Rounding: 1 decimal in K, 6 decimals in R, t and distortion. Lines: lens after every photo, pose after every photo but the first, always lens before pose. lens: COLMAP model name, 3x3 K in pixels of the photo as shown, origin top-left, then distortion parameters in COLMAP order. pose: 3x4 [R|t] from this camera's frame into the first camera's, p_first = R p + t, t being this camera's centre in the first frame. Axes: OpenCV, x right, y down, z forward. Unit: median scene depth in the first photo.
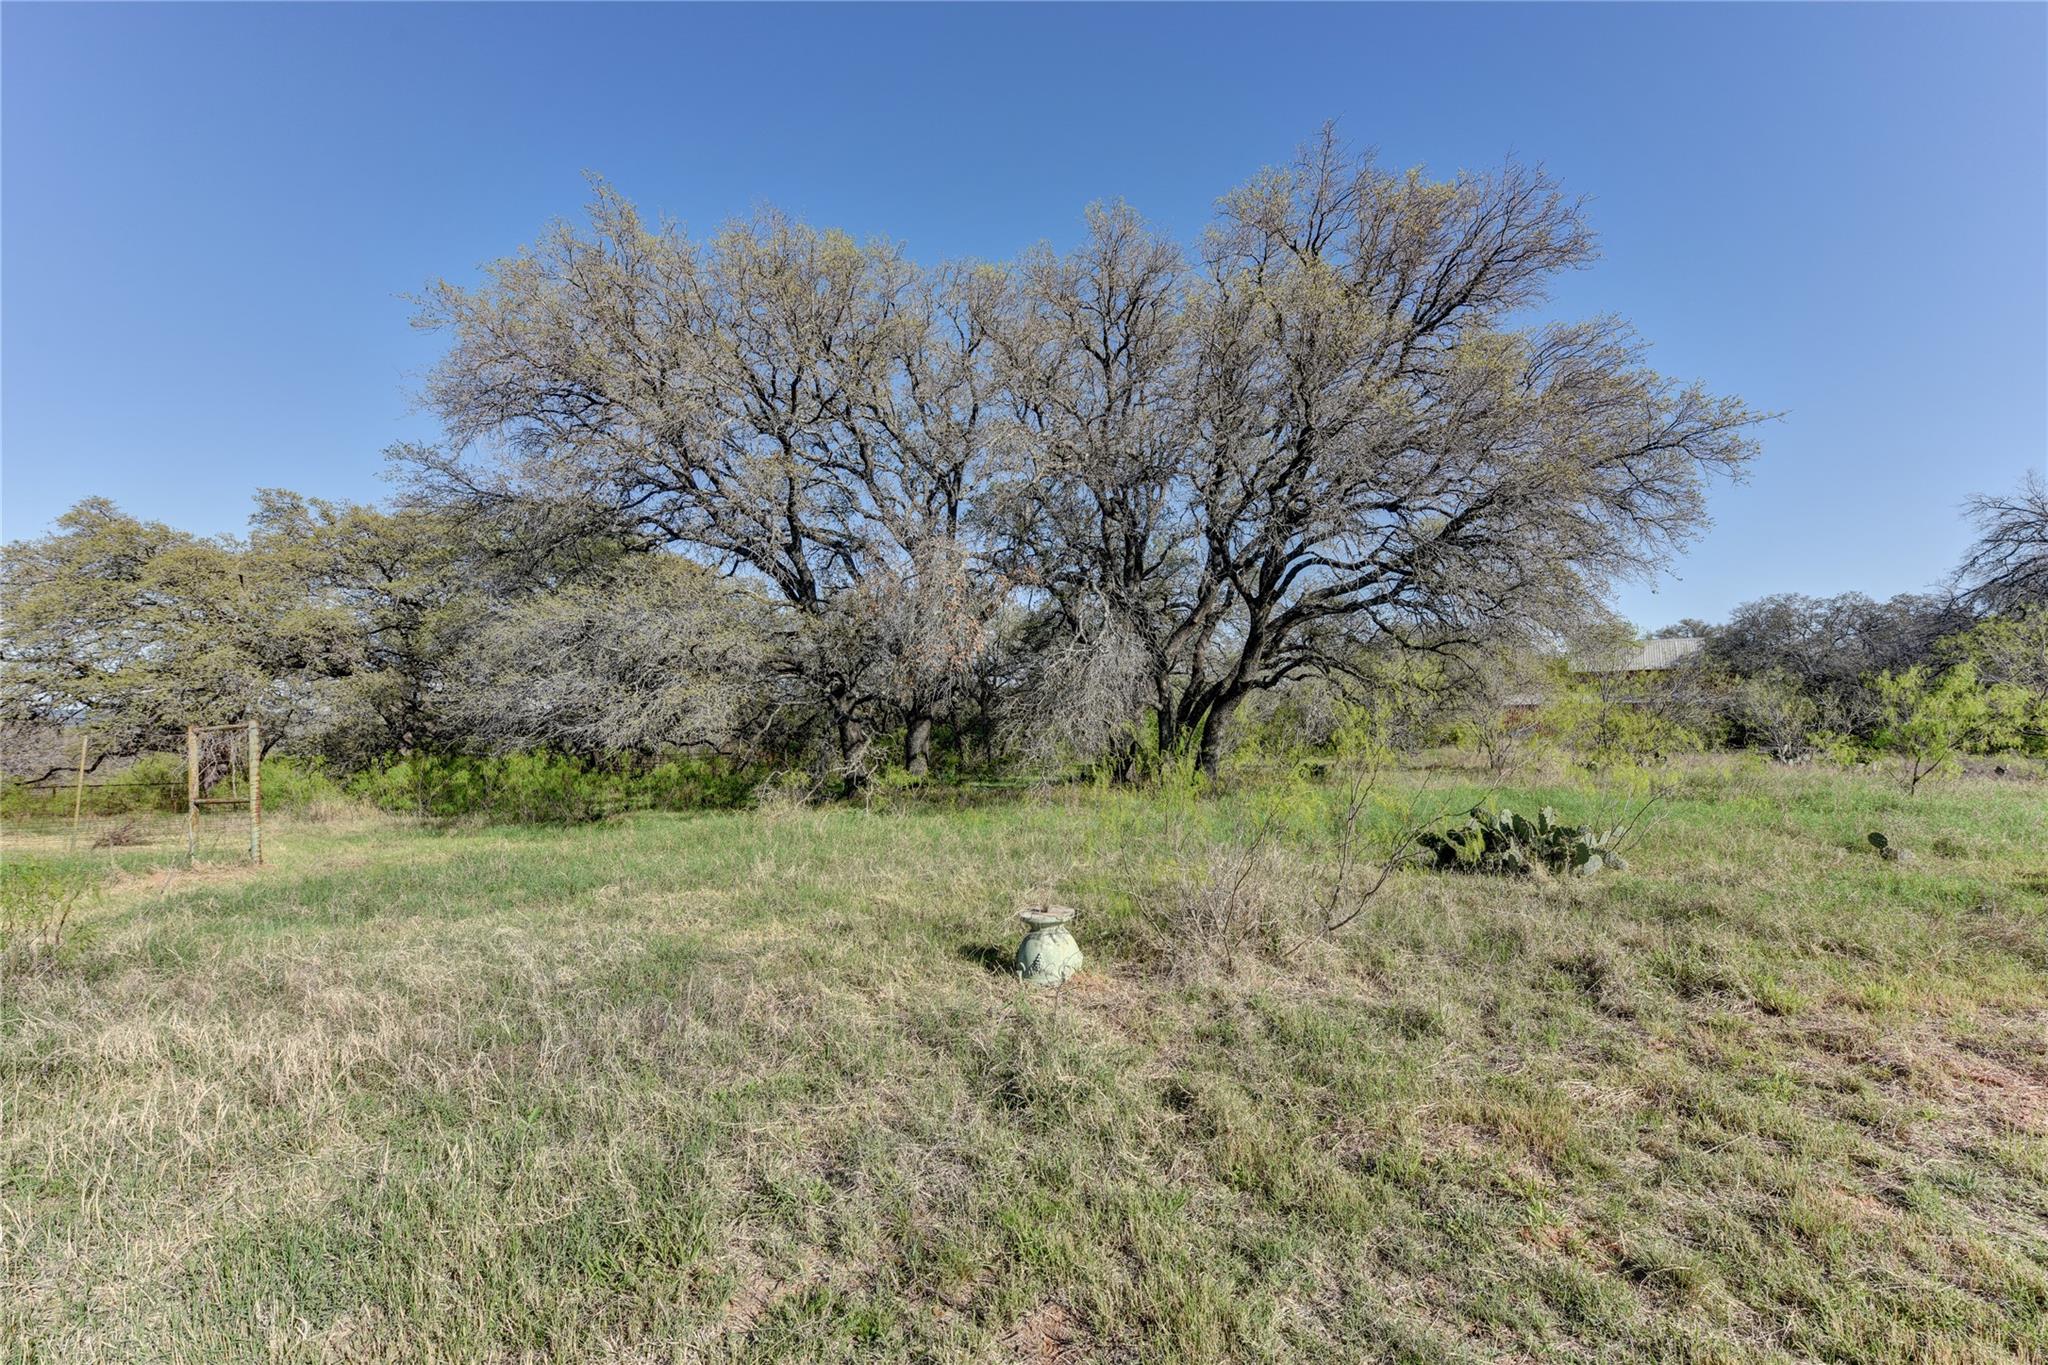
lens RADIAL K [[794.6, 0, 1023.7], [0, 794.6, 692.1], [0, 0, 1]] dist [0.000081, -0.000029]
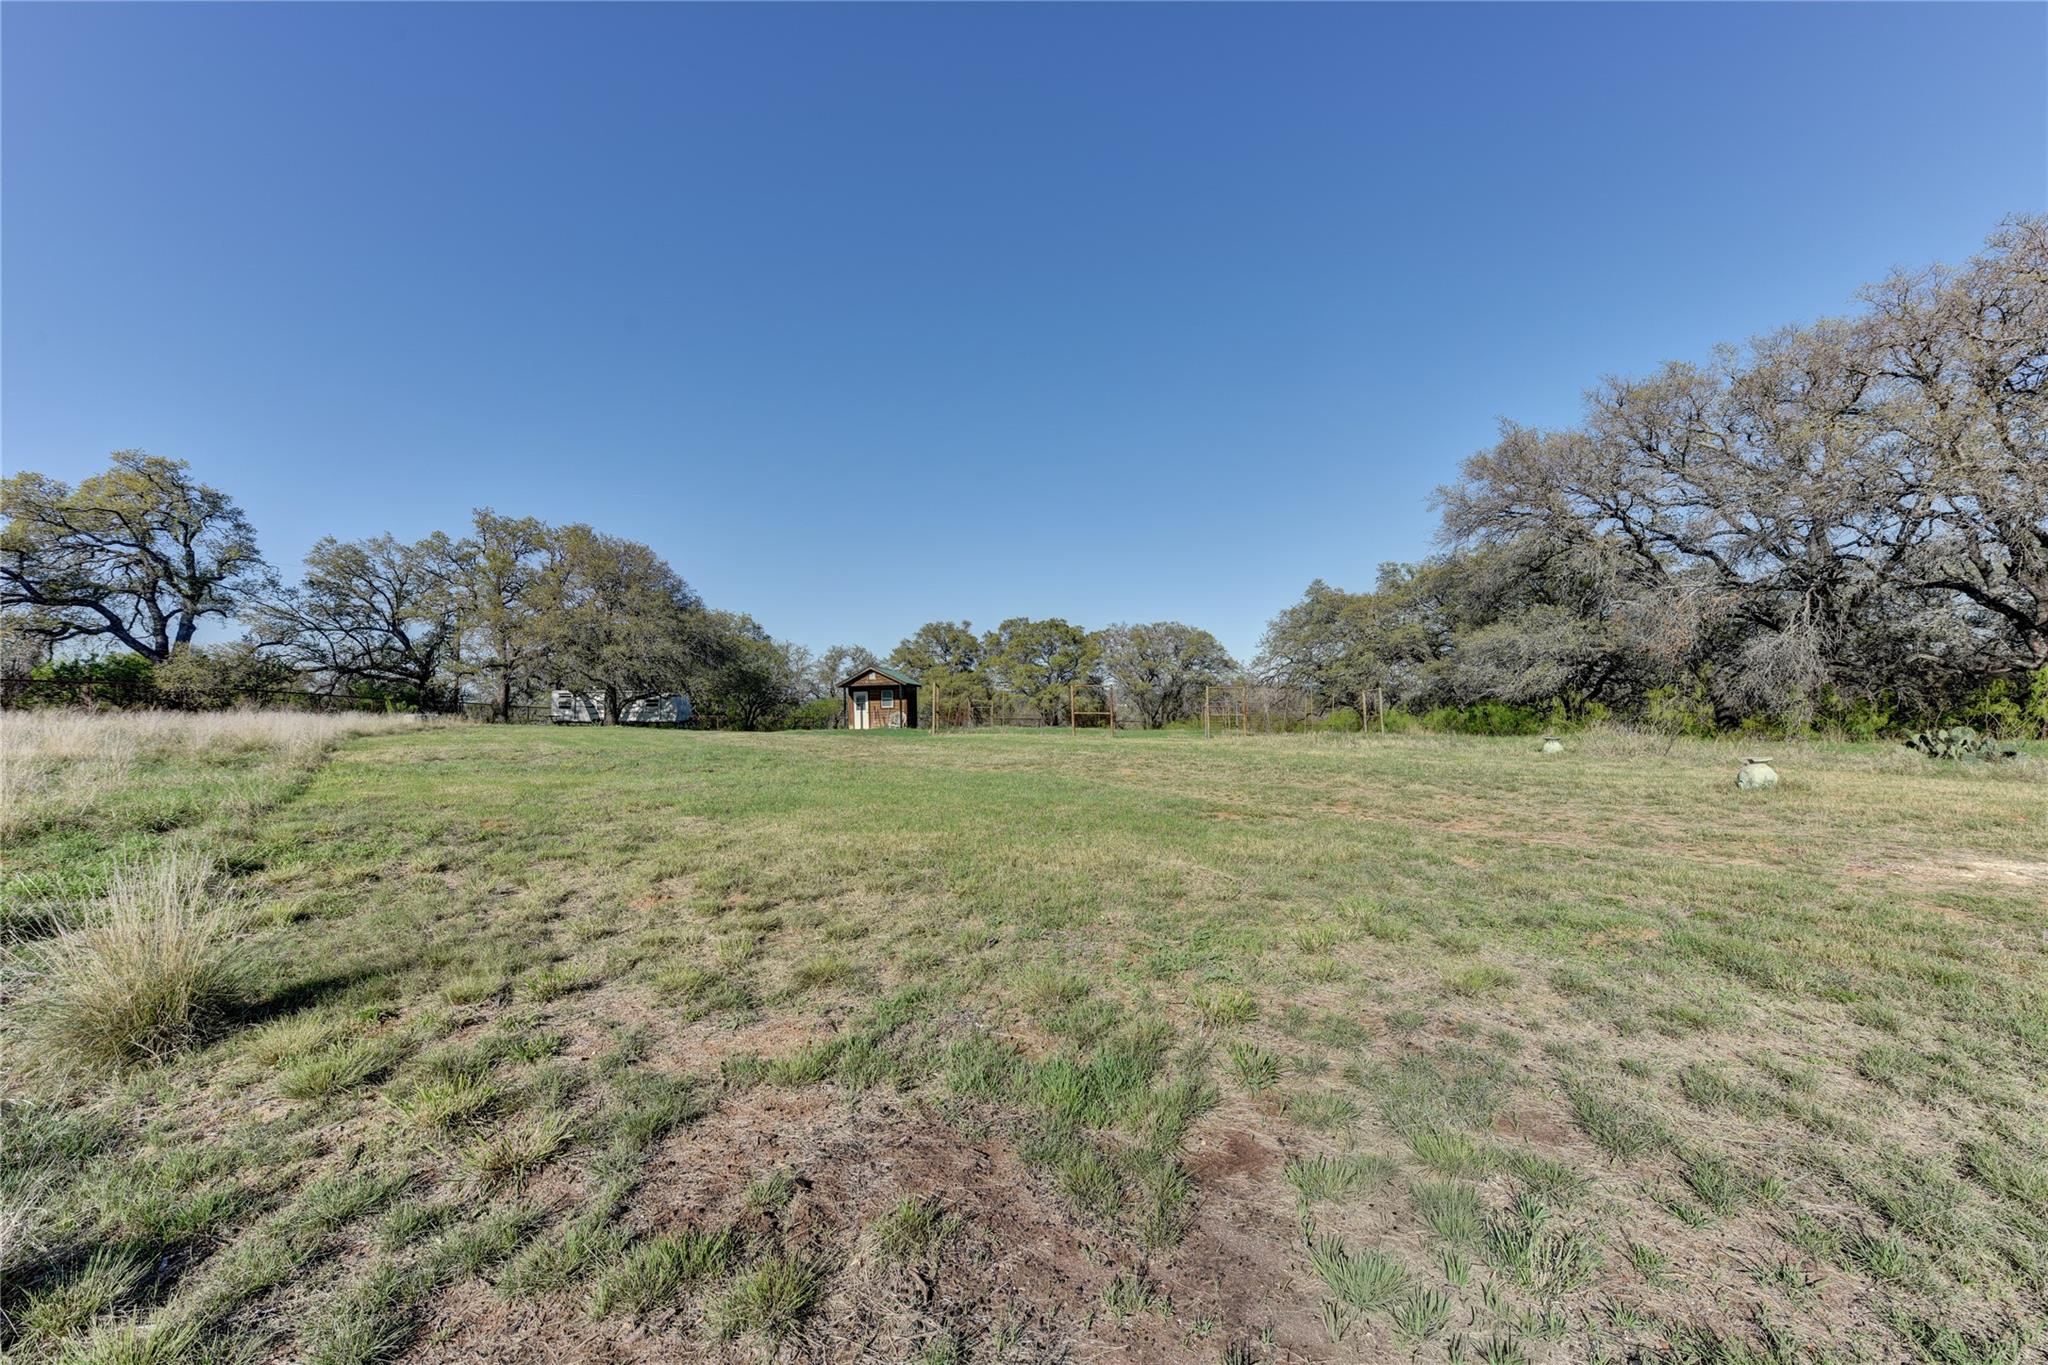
lens RADIAL K [[794.6, 0, 1023.7], [0, 794.6, 692.1], [0, 0, 1]] dist [0.000081, -0.000029]
pose [[0.347981, -0.024184, -0.937190, 0.543744], [0.067703, 0.997705, -0.000607, -0.014630], [0.935054, -0.063239, 0.348820, -0.498533]]
